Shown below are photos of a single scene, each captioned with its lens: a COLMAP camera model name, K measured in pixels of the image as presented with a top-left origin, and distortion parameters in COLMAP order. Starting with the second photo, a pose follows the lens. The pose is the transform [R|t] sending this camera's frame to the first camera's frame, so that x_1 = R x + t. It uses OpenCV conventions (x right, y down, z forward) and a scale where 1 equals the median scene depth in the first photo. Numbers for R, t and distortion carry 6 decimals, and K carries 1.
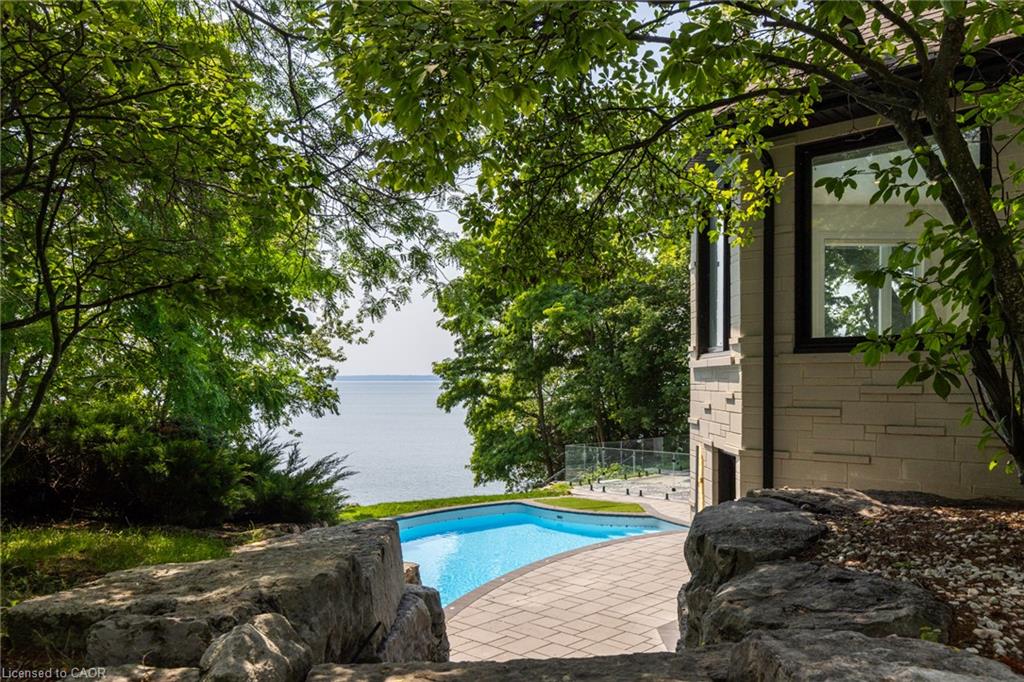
lens RADIAL K [[945.6, 0, 512.0], [0, 945.6, 341.6], [0, 0, 1]] dist [0.022986, 0.000000]
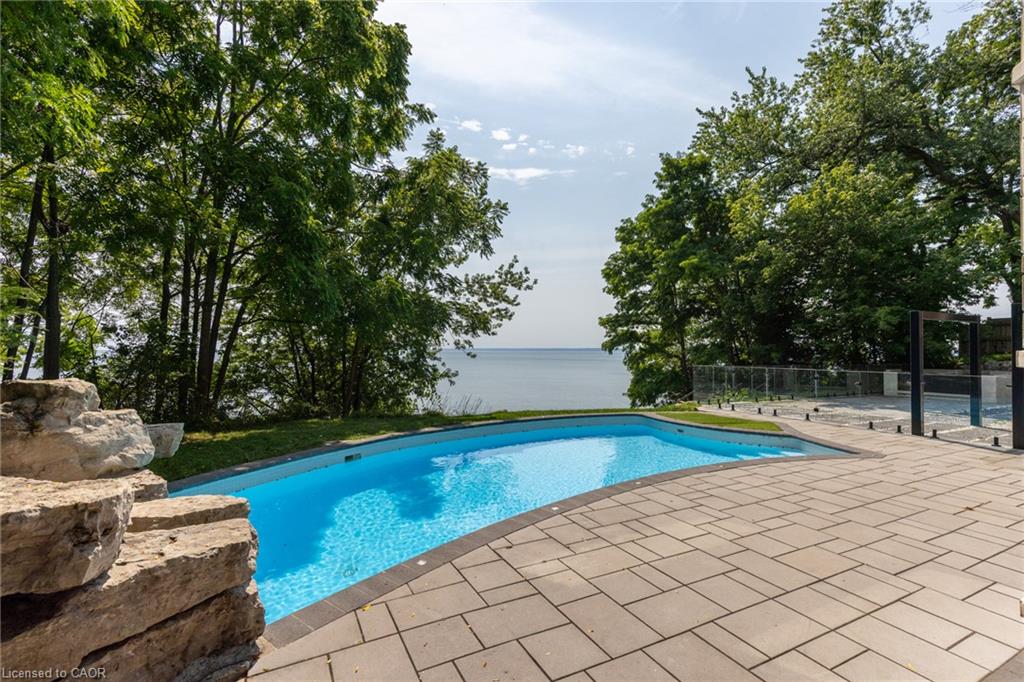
lens RADIAL K [[473.0, 0, 514.0], [0, 473.0, 341.6], [0, 0, 1]] dist [-0.000080, -0.000613]
pose [[0.939454, -0.000571, -0.342676, 0.043546], [-0.002600, 0.999958, -0.008794, 0.077936], [0.342666, 0.009152, 0.939413, 0.384364]]
